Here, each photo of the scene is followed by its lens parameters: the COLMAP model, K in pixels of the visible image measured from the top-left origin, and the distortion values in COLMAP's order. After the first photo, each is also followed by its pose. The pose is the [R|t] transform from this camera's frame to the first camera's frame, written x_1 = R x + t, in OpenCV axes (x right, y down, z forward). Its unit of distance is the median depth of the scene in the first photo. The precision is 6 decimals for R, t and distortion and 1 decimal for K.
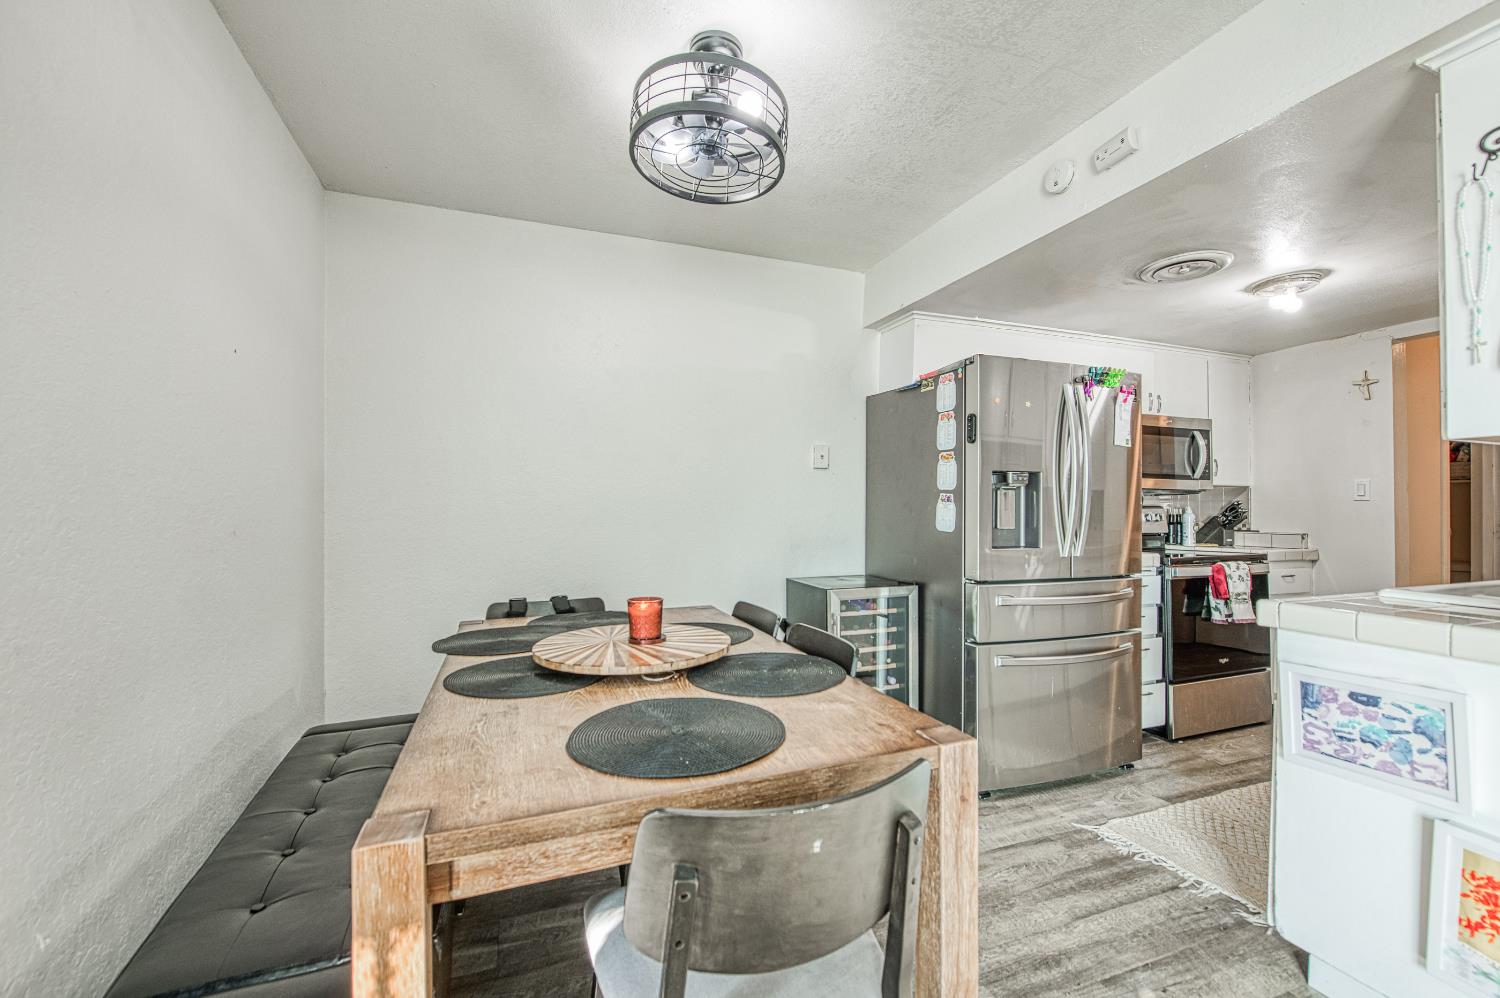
lens RADIAL K [[609.0, 0, 746.7], [0, 609.0, 504.2], [0, 0, 1]] dist [-0.003476, -0.000221]
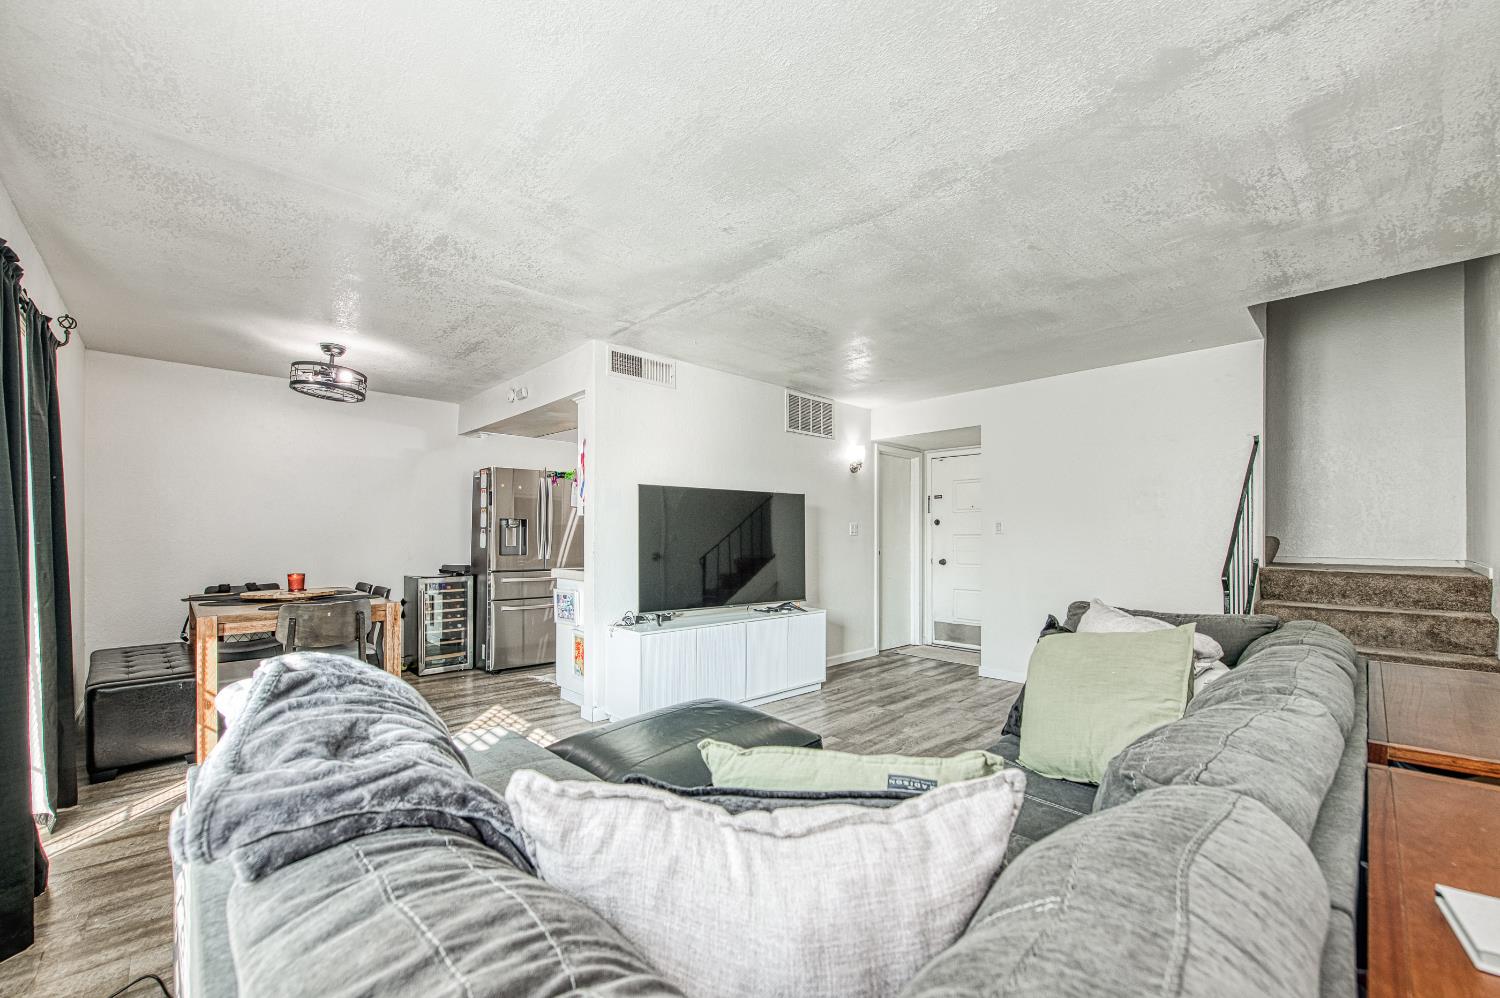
lens RADIAL K [[609.0, 0, 725.0], [0, 609.0, 537.7], [0, 0, 1]] dist [-0.003476, -0.000221]
pose [[0.929604, 0.001966, 0.368556, 0.351451], [-0.002788, 0.999995, 0.001697, 0.004109], [-0.368550, -0.002605, 0.929604, -1.249314]]
